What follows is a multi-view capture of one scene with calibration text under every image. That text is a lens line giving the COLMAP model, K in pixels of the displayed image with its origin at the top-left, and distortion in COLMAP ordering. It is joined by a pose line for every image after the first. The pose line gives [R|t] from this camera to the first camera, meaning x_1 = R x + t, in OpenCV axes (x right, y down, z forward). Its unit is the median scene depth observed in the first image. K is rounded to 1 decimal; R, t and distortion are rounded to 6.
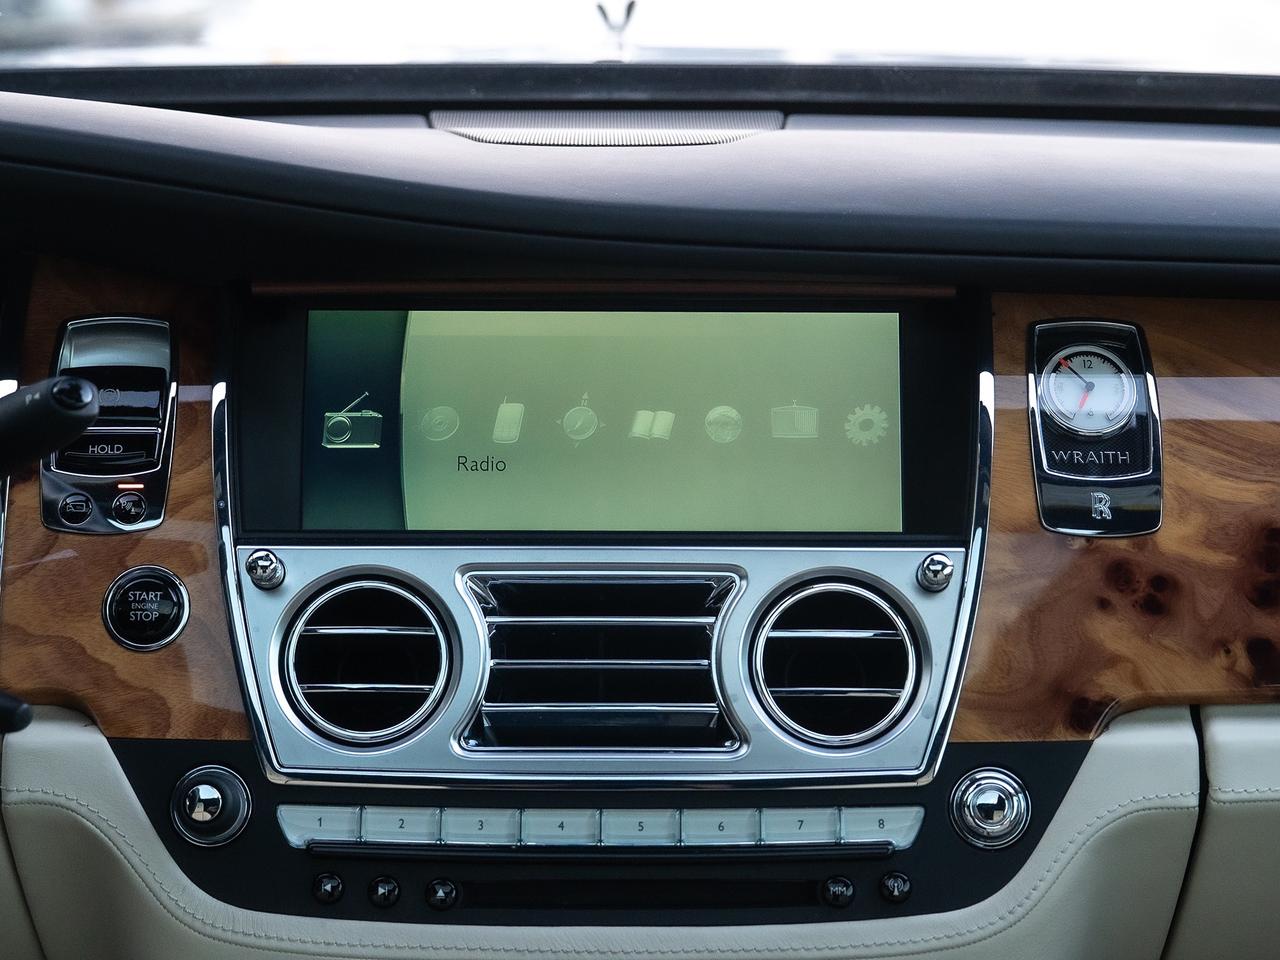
lens RADIAL K [[2779.8, 0, 636.5], [0, 2779.8, 474.1], [0, 0, 1]] dist [0.019109, 0.000000]
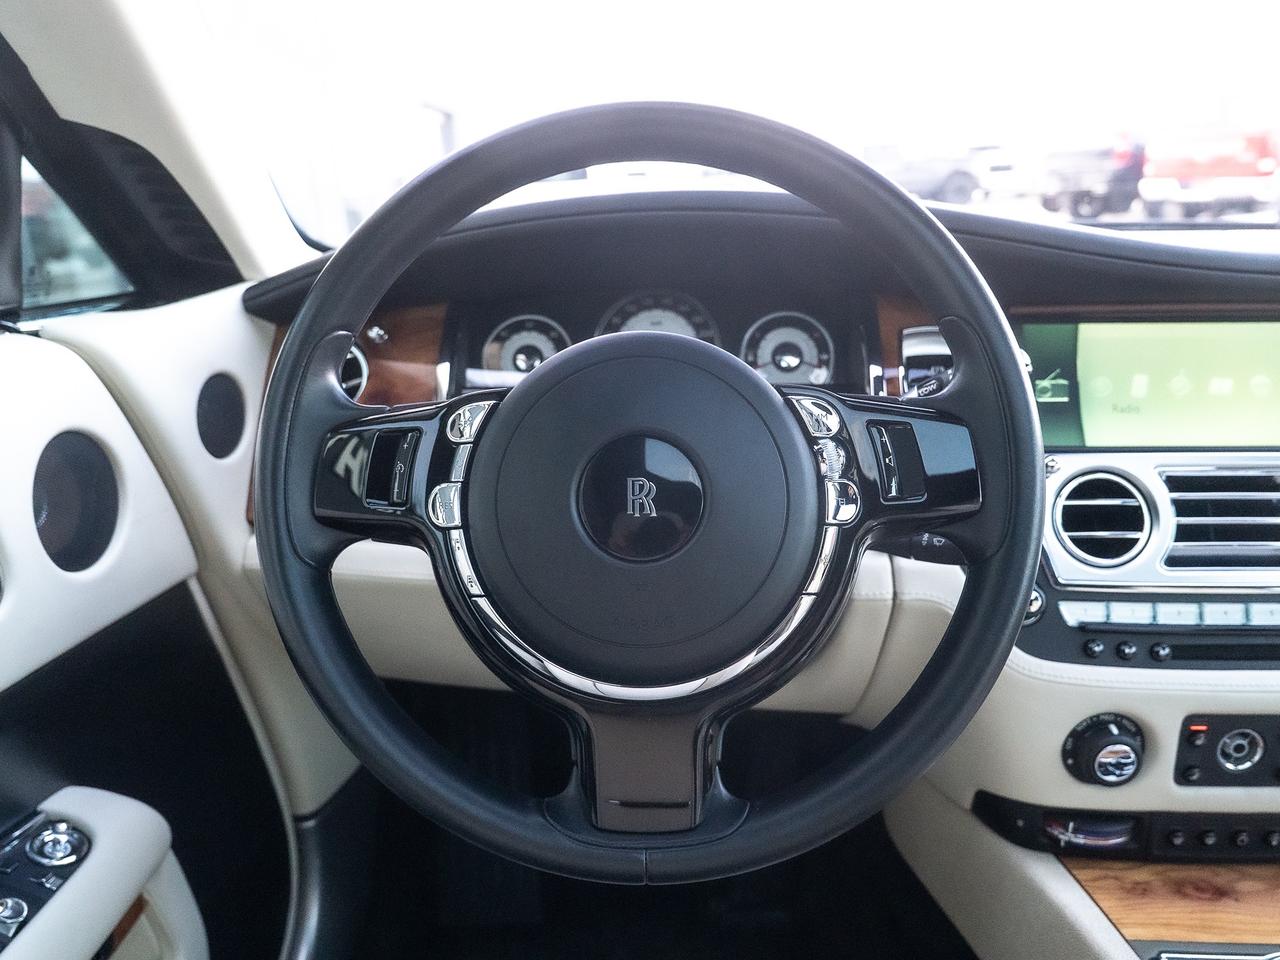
lens RADIAL K [[1026.5, 0, 636.6], [0, 1026.5, 488.1], [0, 0, 1]] dist [-0.030243, 0.003348]
pose [[0.998495, -0.004791, -0.054628, -0.357163], [0.007196, 0.999010, 0.043908, 0.017404], [0.054364, -0.044235, 0.997541, 0.344892]]
